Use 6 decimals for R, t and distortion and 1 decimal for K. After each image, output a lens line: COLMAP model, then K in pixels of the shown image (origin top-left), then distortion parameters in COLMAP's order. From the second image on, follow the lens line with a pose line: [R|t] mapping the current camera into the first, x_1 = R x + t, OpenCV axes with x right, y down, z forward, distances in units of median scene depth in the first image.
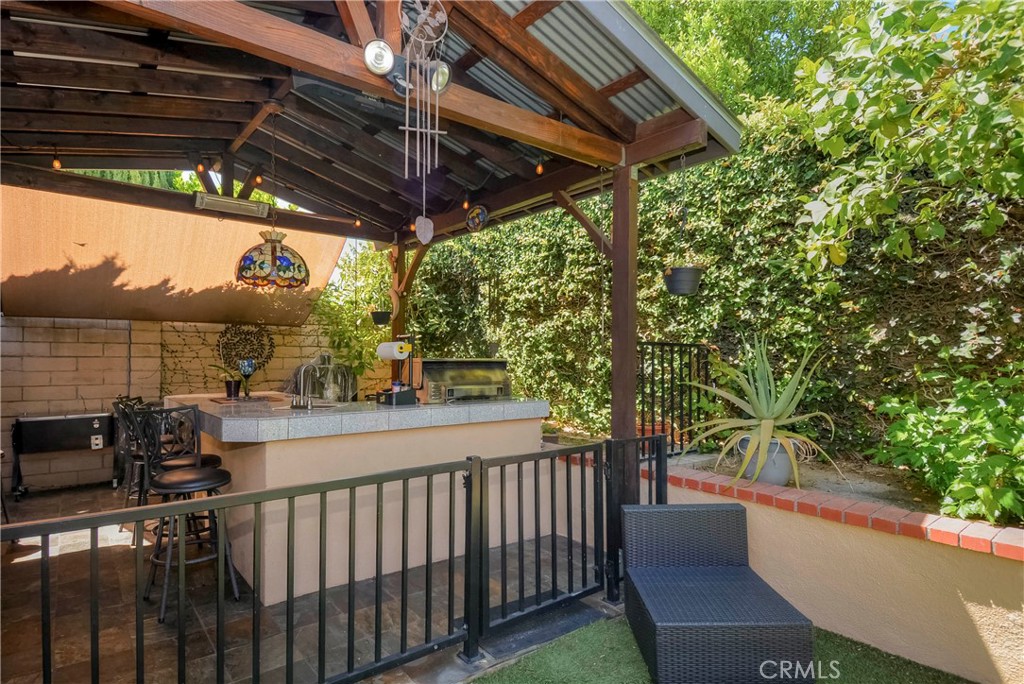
lens RADIAL K [[567.1, 0, 512.8], [0, 567.1, 339.0], [0, 0, 1]] dist [0.027527, 0.001116]
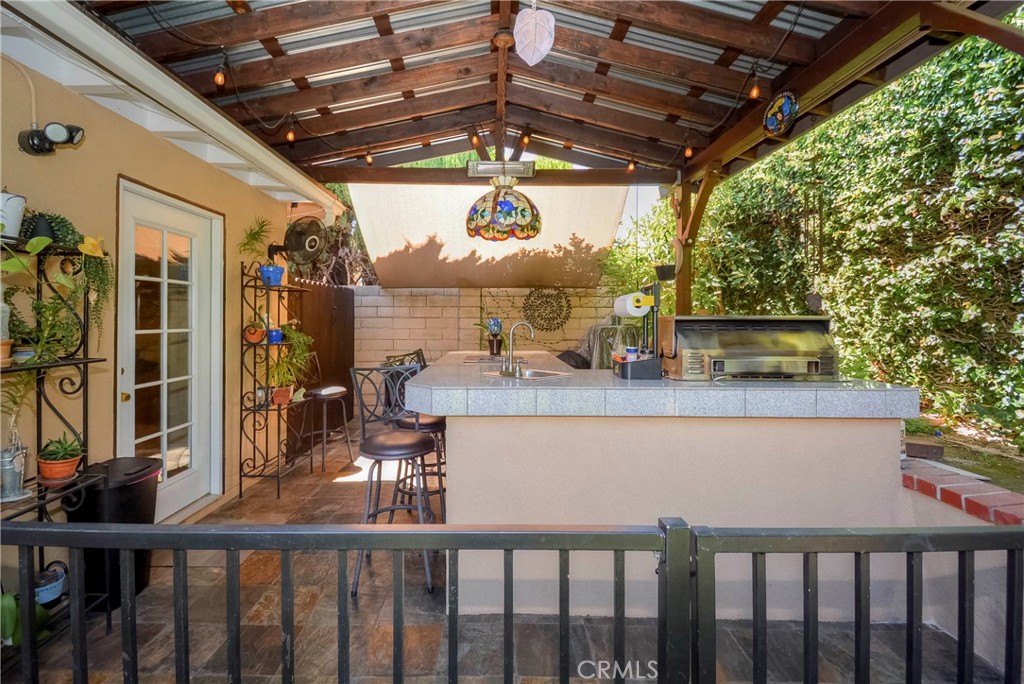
lens RADIAL K [[448.2, 0, 494.6], [0, 448.2, 317.5], [0, 0, 1]] dist [-0.011423, -0.006668]
pose [[0.748861, -0.006315, -0.662697, 0.029894], [0.022249, 0.999630, 0.015616, 0.016806], [0.662353, -0.026439, 0.748725, 0.311592]]
